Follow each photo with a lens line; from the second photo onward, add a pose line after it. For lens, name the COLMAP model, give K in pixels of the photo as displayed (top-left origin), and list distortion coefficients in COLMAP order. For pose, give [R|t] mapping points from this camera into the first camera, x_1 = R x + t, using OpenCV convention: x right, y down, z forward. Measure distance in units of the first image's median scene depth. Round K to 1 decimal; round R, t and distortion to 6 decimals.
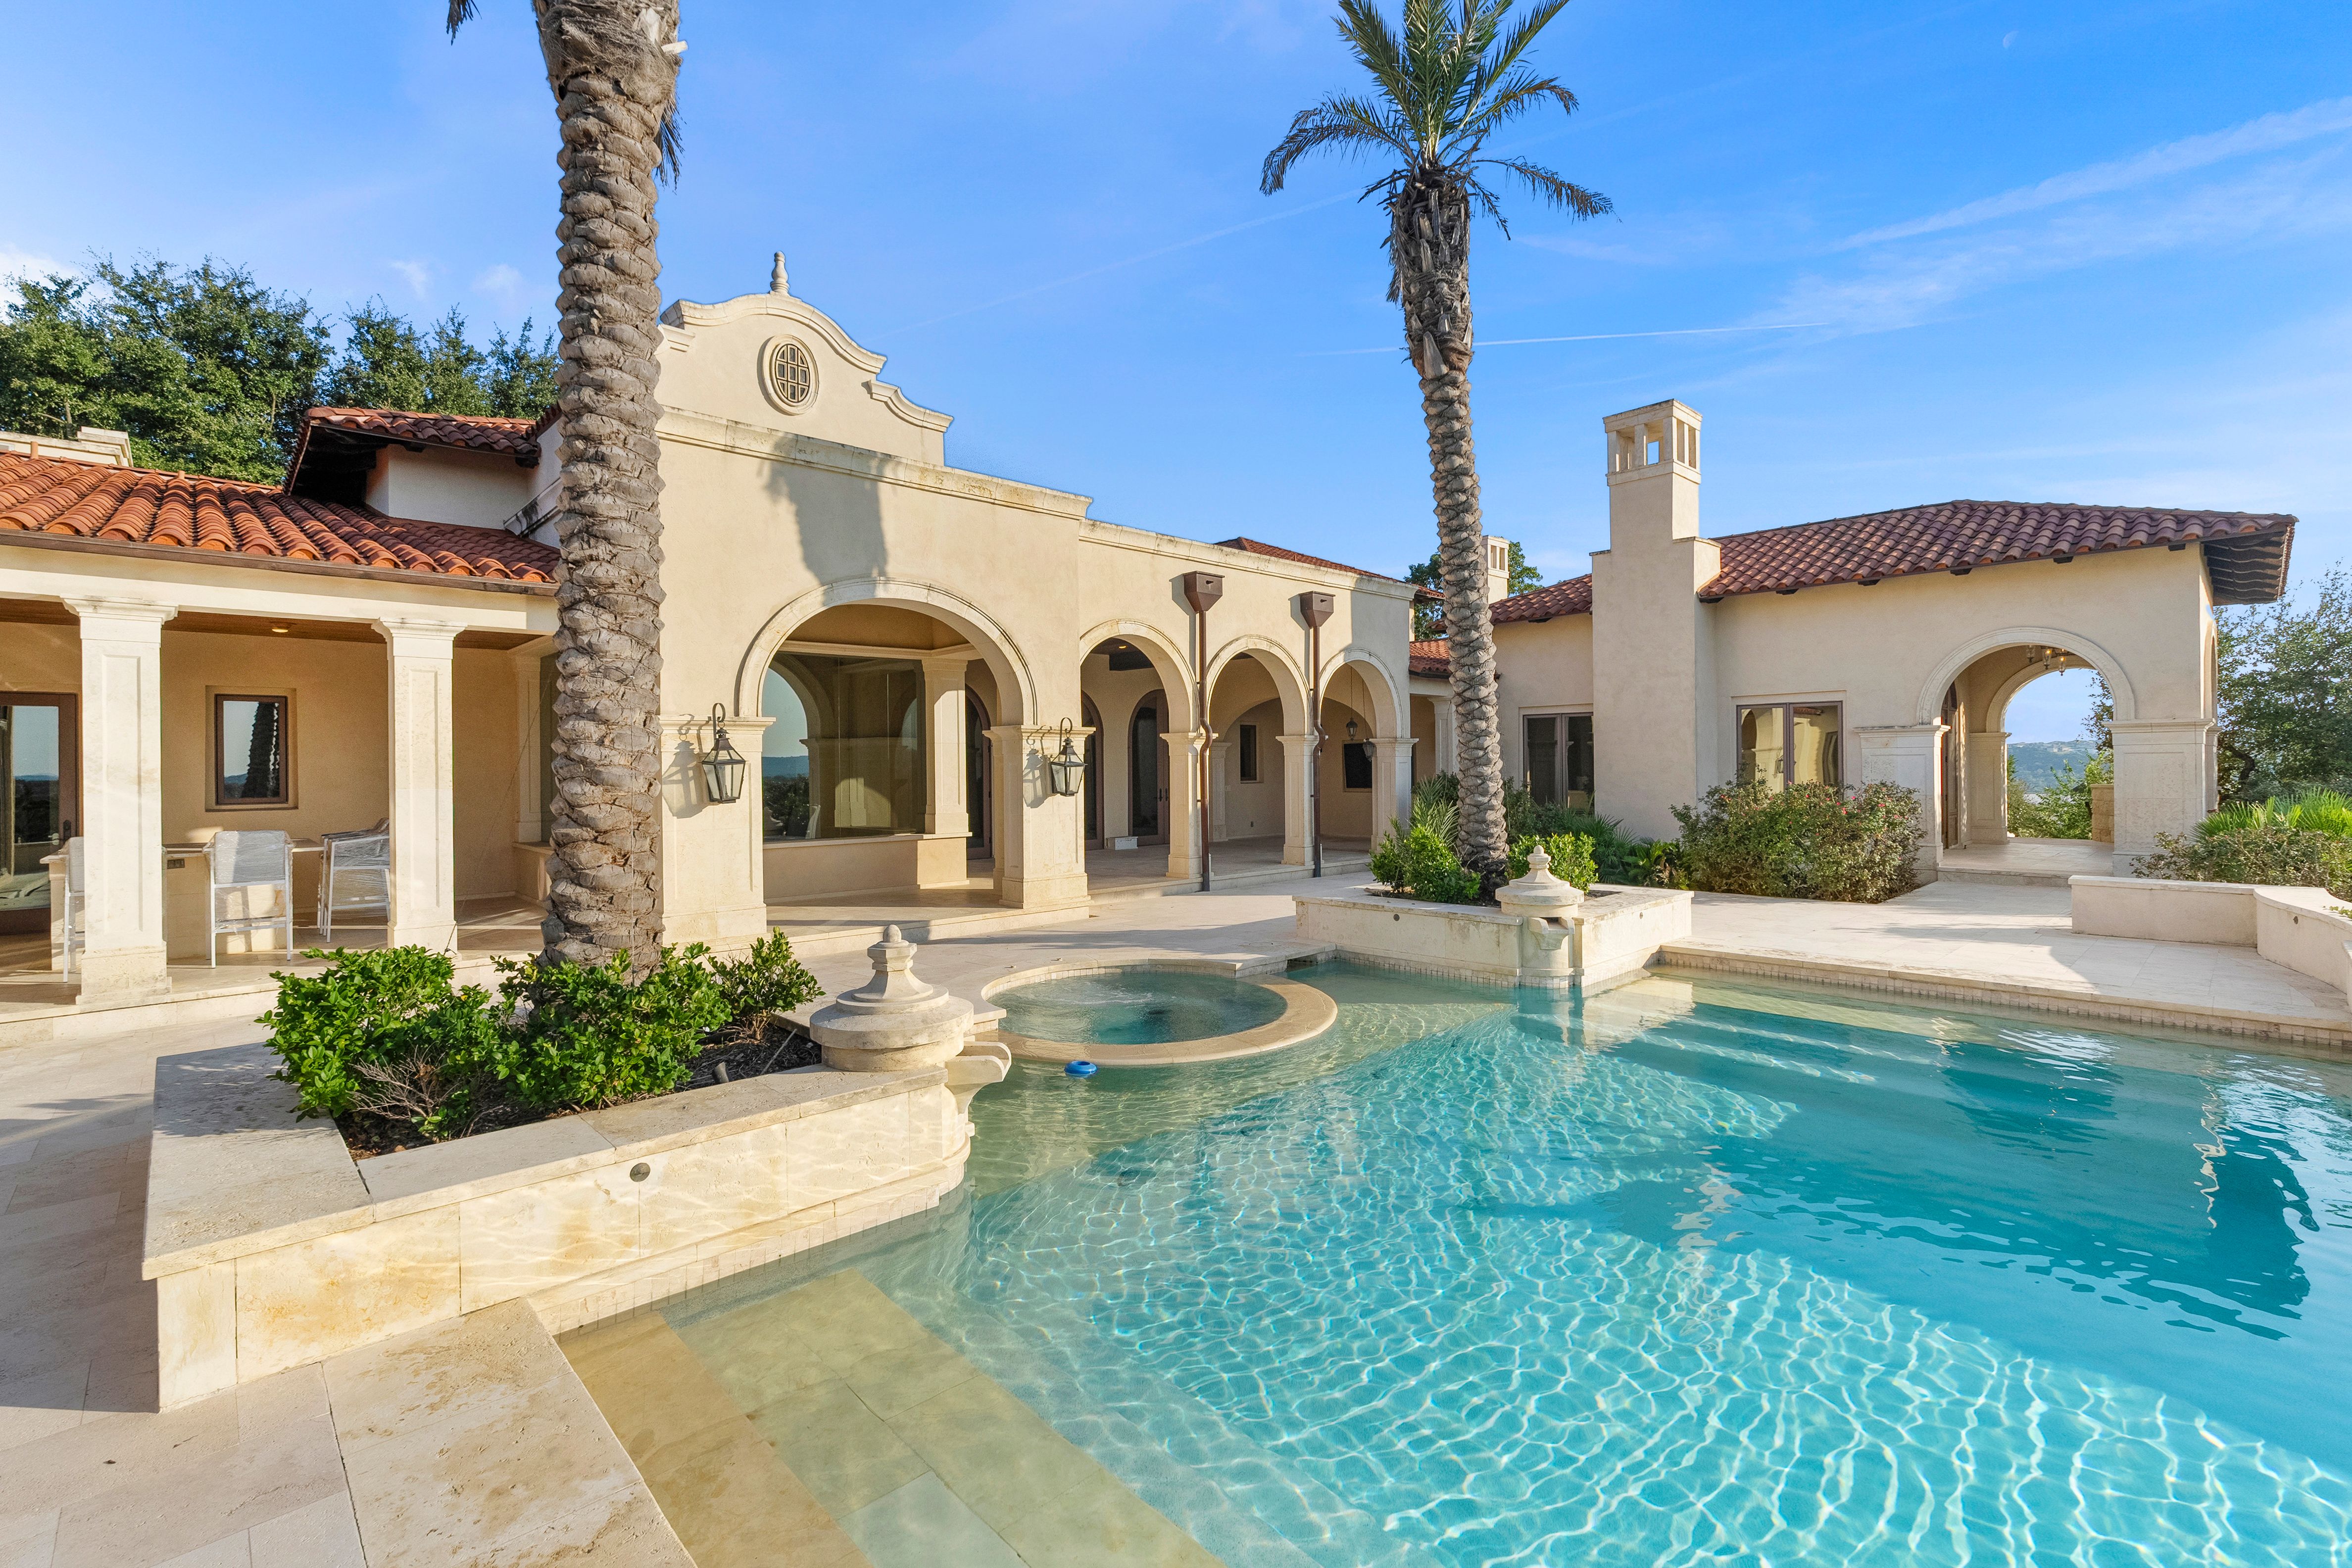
lens RADIAL K [[1035.3, 0, 1175.0], [0, 1035.3, 773.3], [0, 0, 1]] dist [-0.003544, 0.000517]
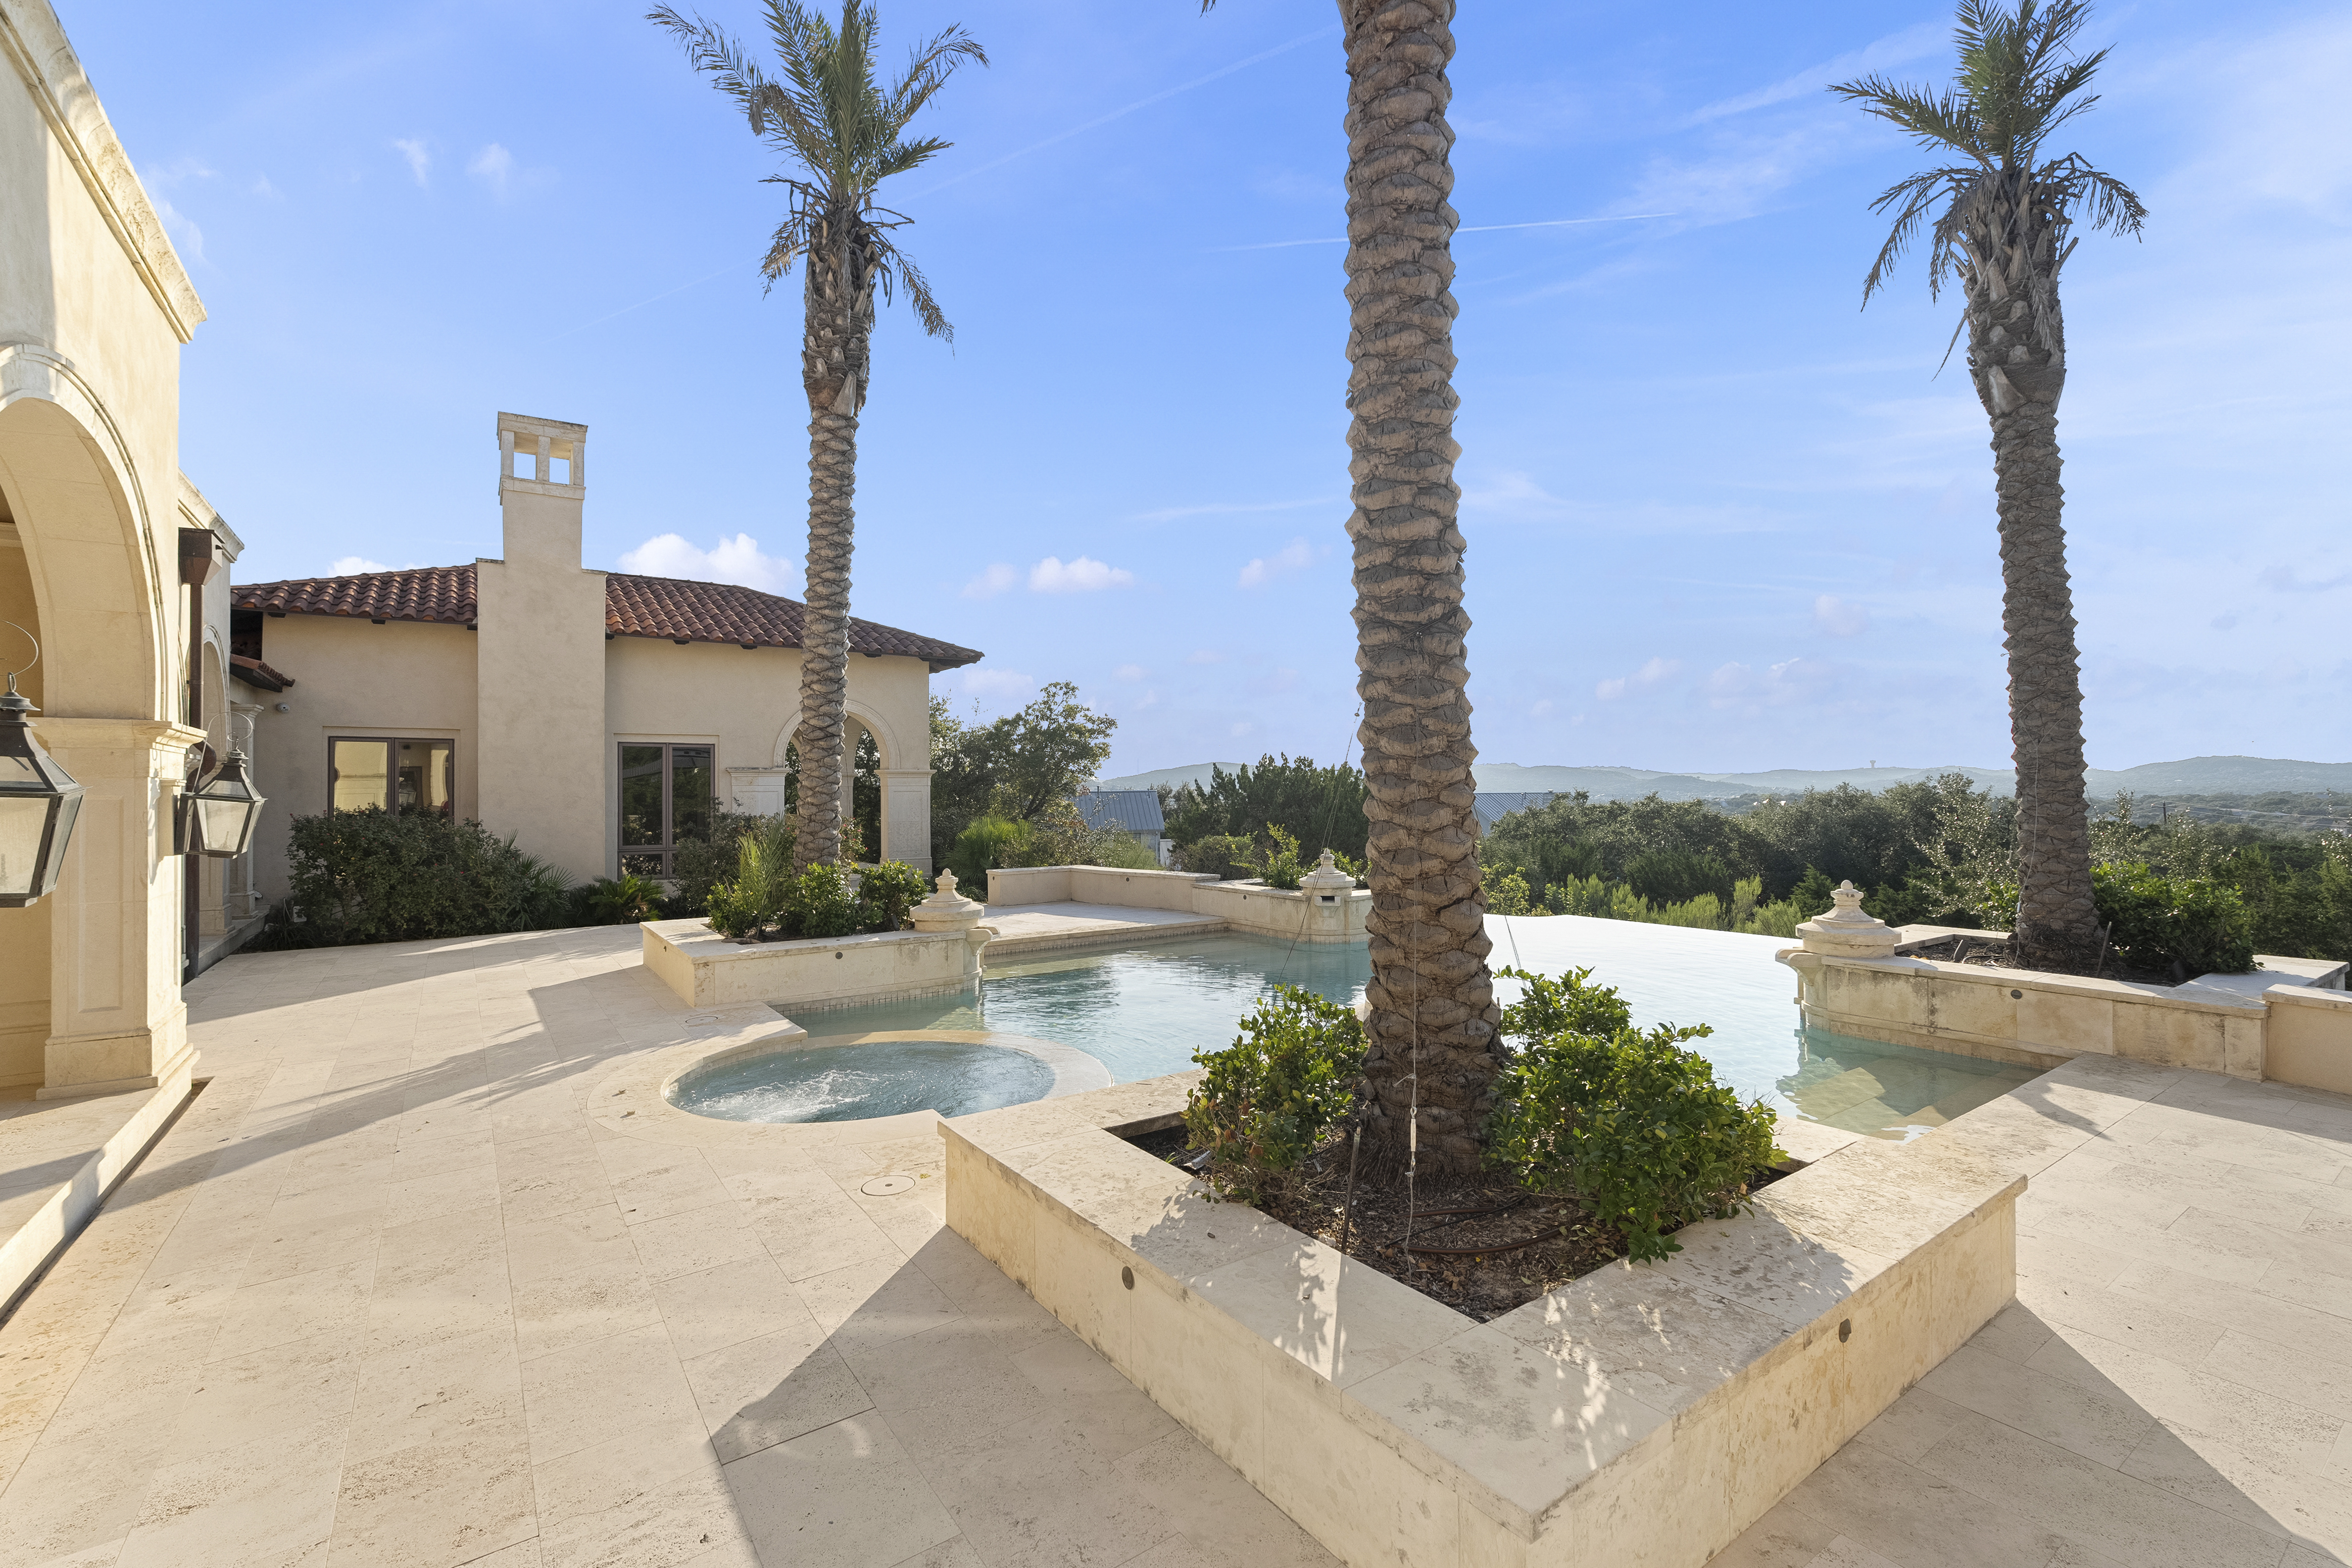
lens RADIAL K [[1035.3, 0, 1175.0], [0, 1035.3, 773.3], [0, 0, 1]] dist [-0.003544, 0.000517]
pose [[0.154110, 0.024038, 0.987761, -0.658976], [0.011617, 0.999591, -0.026138, -0.002139], [-0.987985, 0.015503, 0.153767, 0.507217]]
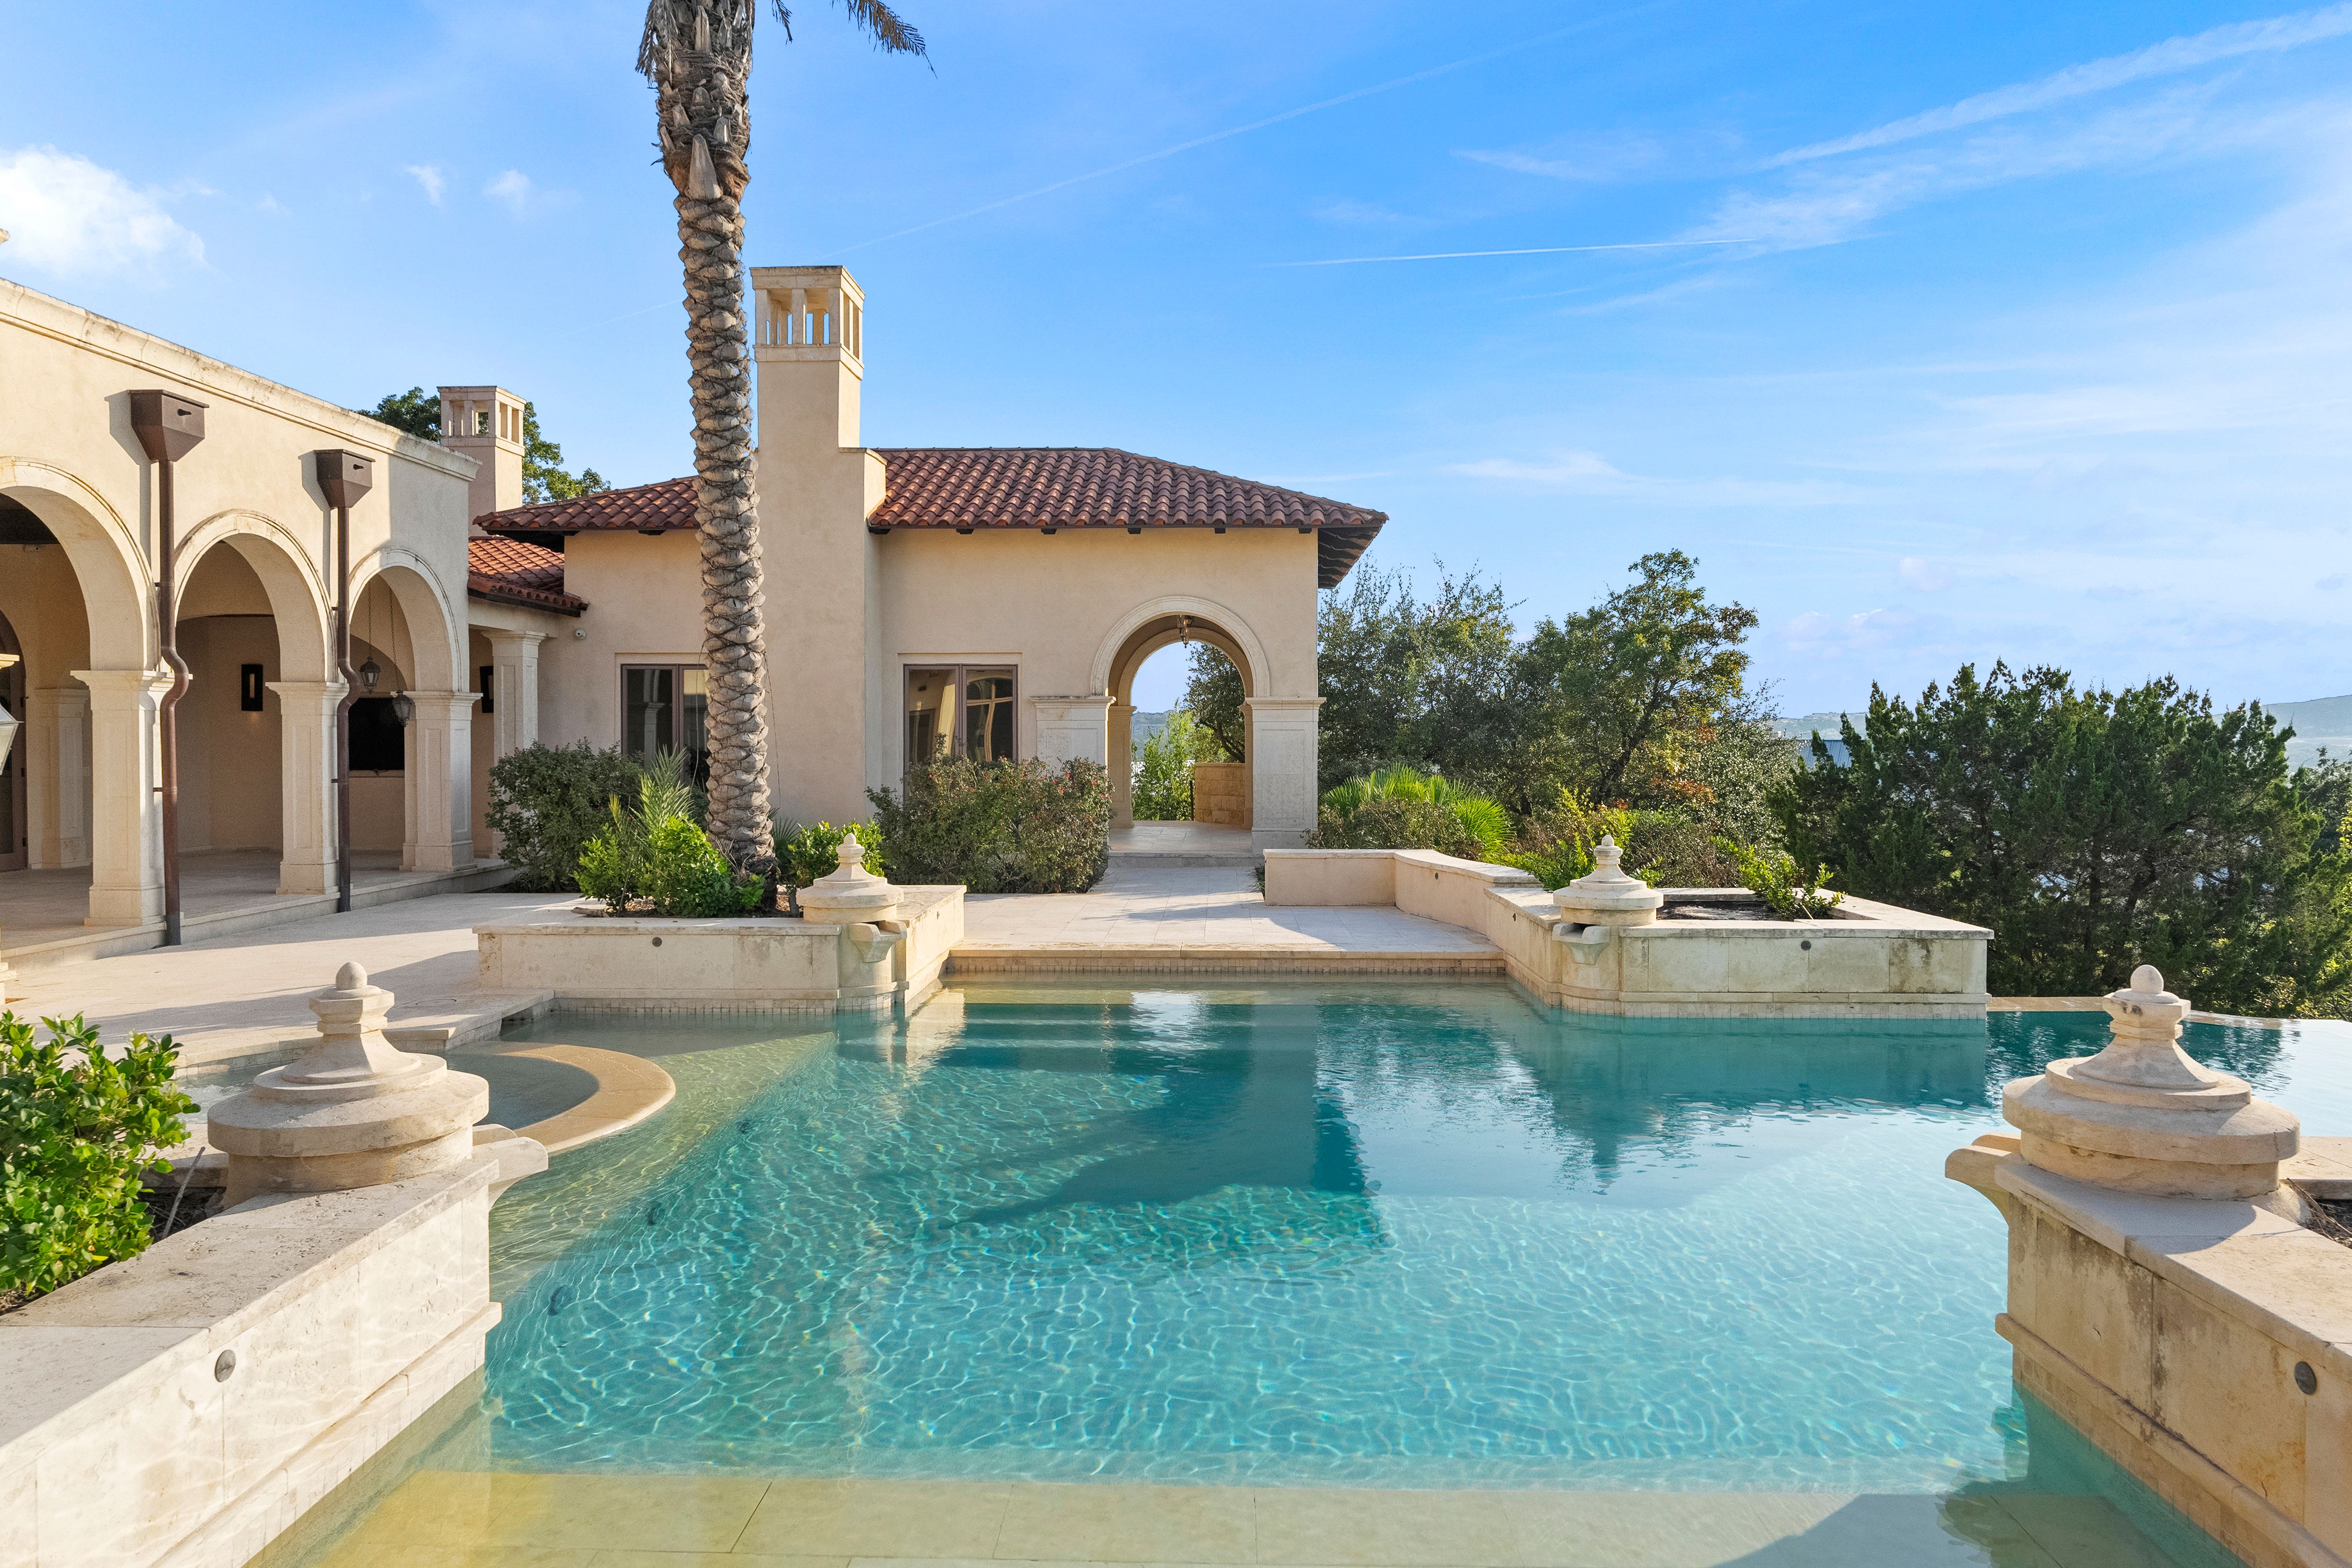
lens RADIAL K [[1540.7, 0, 1176.0], [0, 1540.7, 784.0], [0, 0, 1]] dist [0.002738, 0.004059]
pose [[0.713601, -0.010403, 0.700475, -0.262226], [-0.003768, 0.999818, 0.018687, 0.007707], [-0.700542, -0.015974, 0.713432, -0.014500]]
